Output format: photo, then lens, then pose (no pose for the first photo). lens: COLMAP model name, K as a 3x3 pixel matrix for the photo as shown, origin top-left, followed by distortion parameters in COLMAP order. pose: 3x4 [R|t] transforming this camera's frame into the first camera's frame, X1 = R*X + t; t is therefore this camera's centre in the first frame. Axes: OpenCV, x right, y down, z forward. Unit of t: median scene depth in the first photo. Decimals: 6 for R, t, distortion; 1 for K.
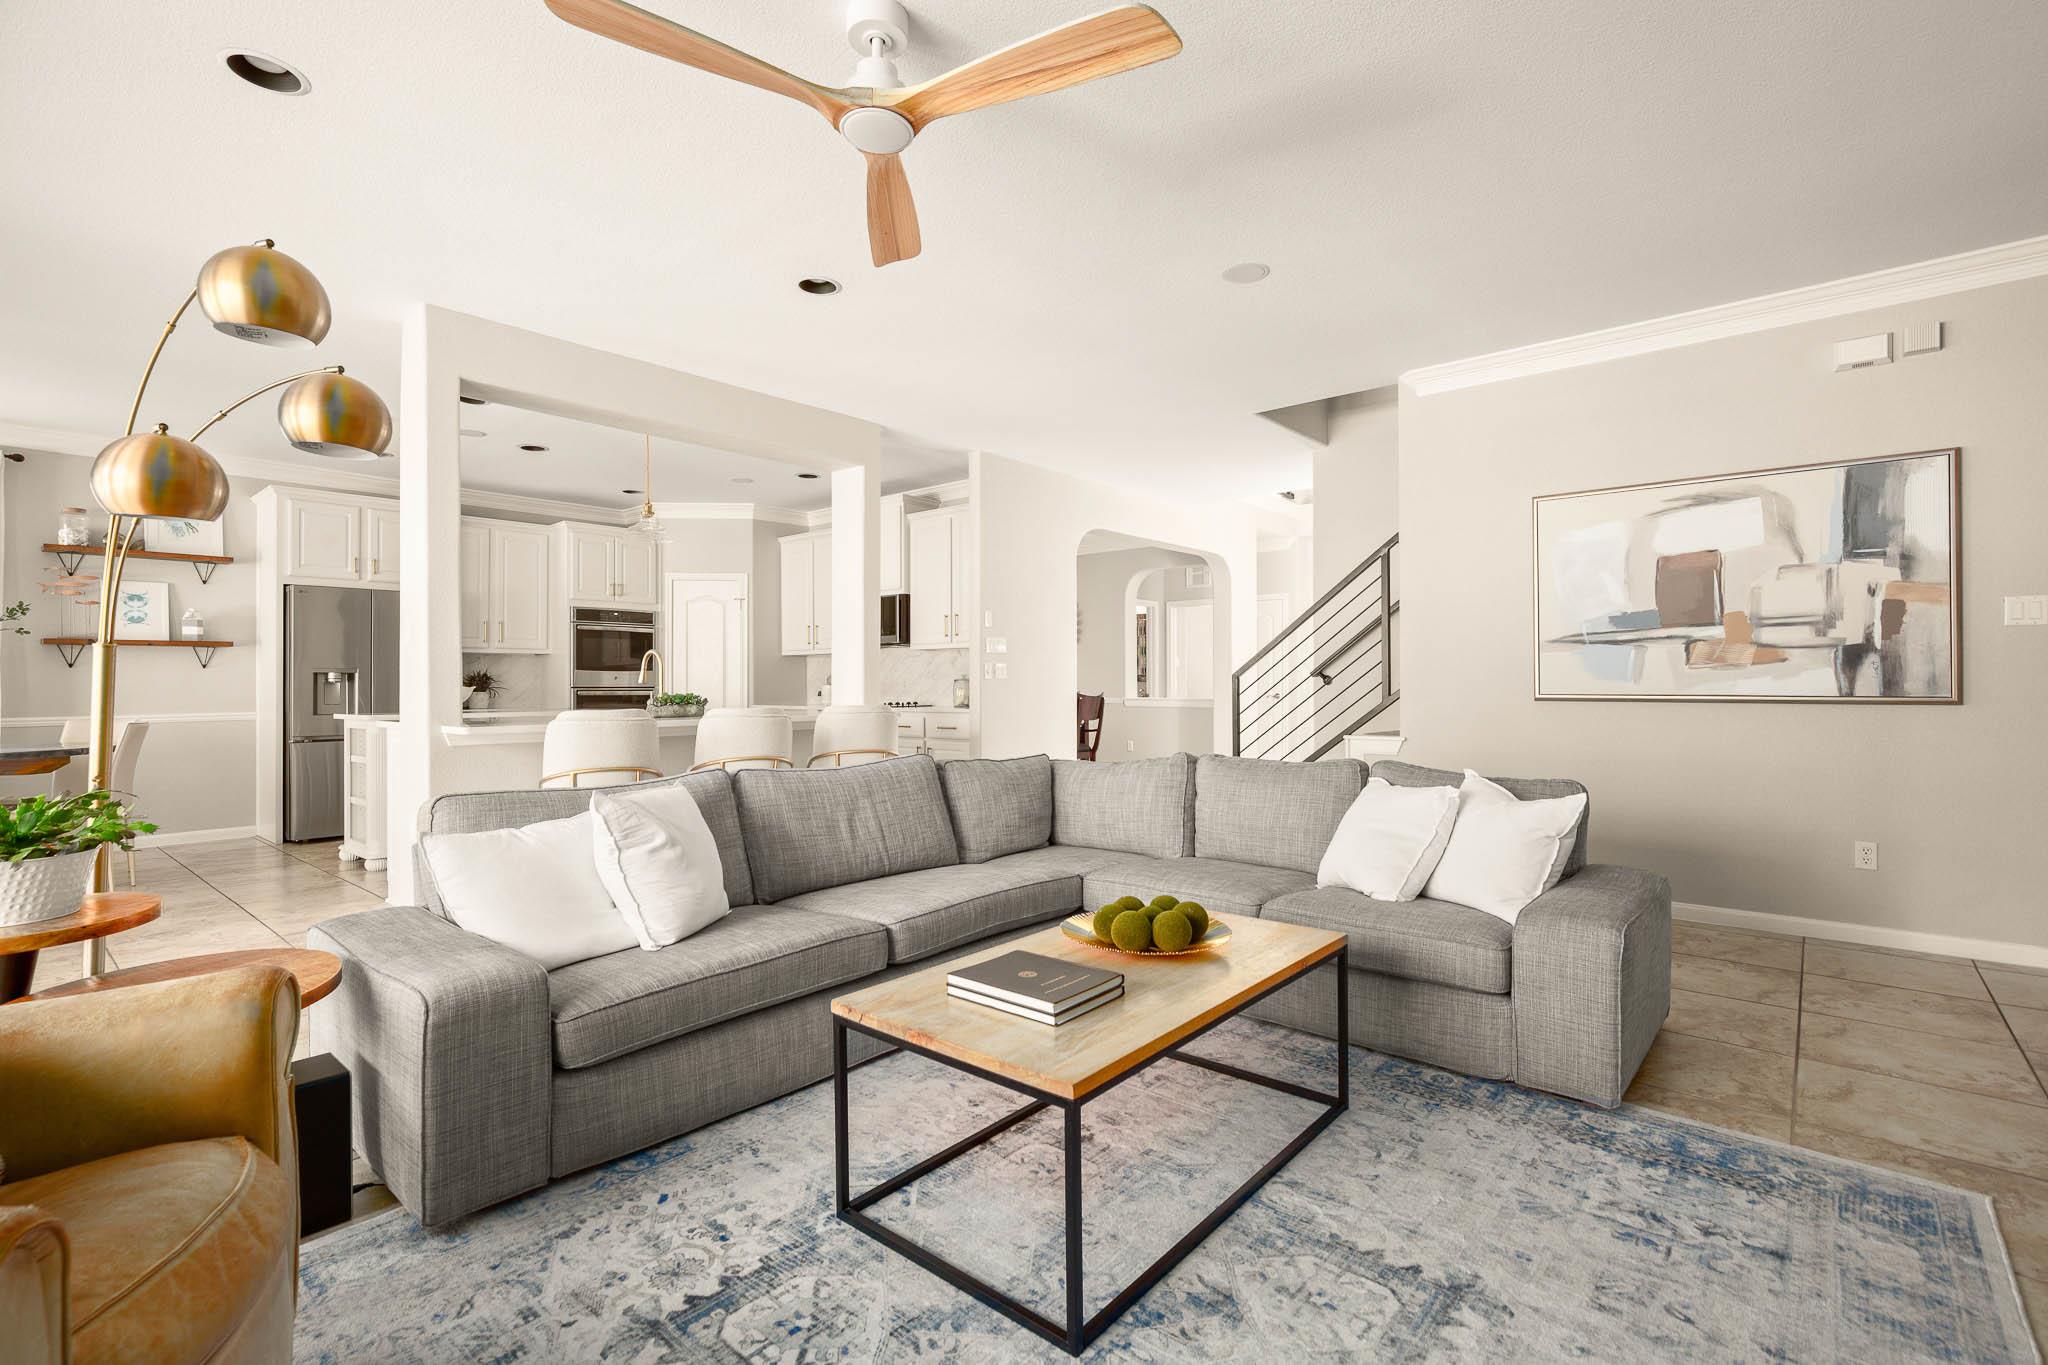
lens RADIAL K [[930.0, 0, 1038.5], [0, 930.0, 684.5], [0, 0, 1]] dist [-0.019049, 0.009320]
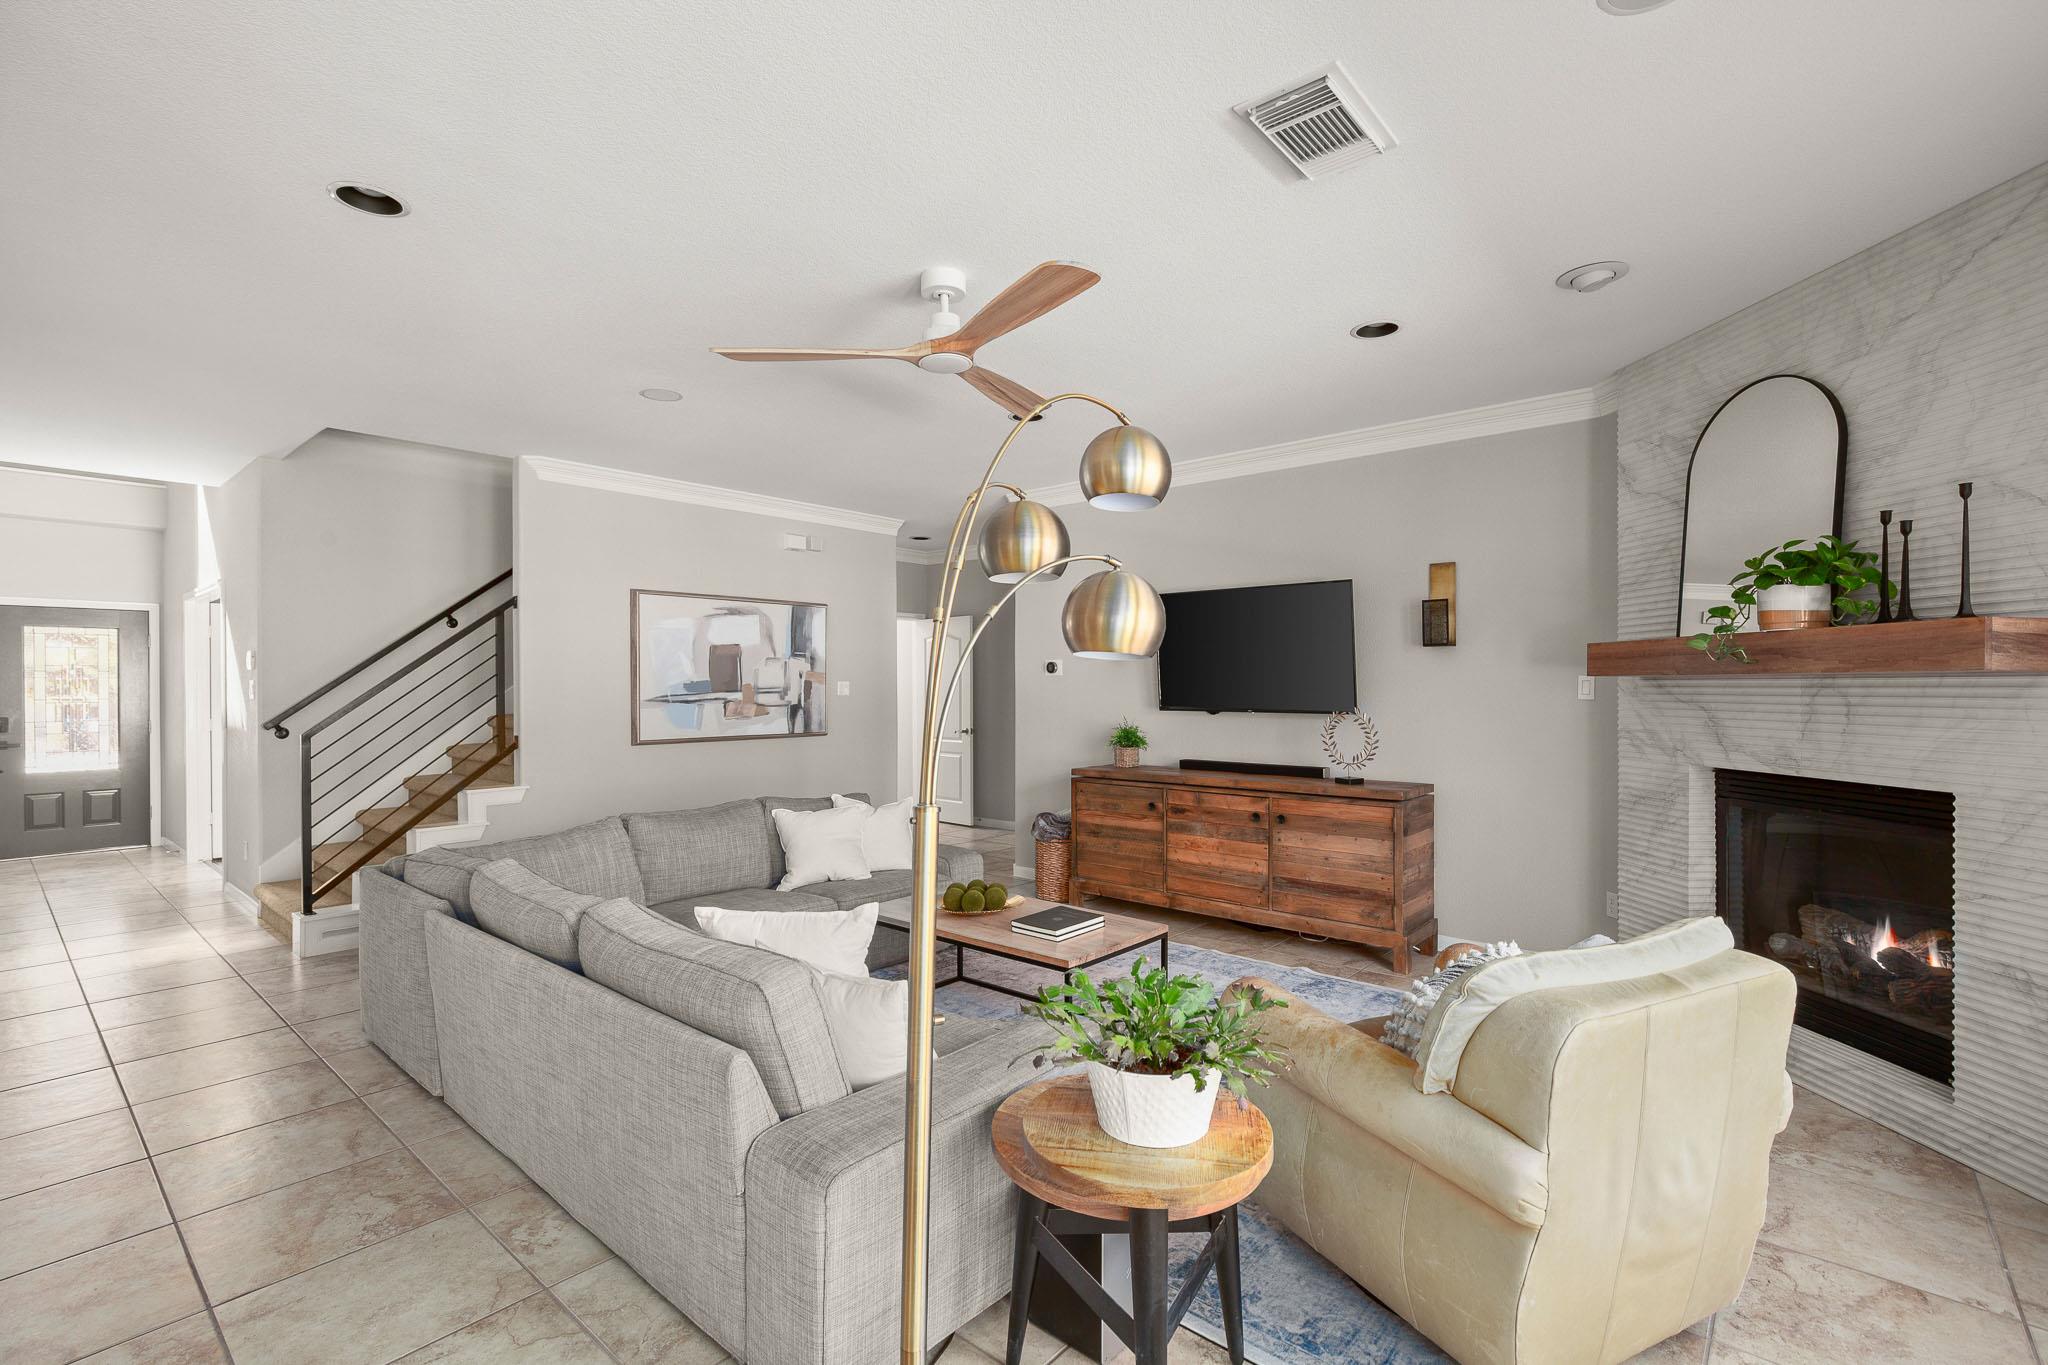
lens RADIAL K [[930.0, 0, 1038.5], [0, 930.0, 684.5], [0, 0, 1]] dist [-0.019049, 0.009320]
pose [[-0.003881, 0.003933, 0.999985, -0.855432], [0.006584, 0.999971, -0.003908, -0.066449], [-0.999971, 0.006569, -0.003907, 0.485432]]
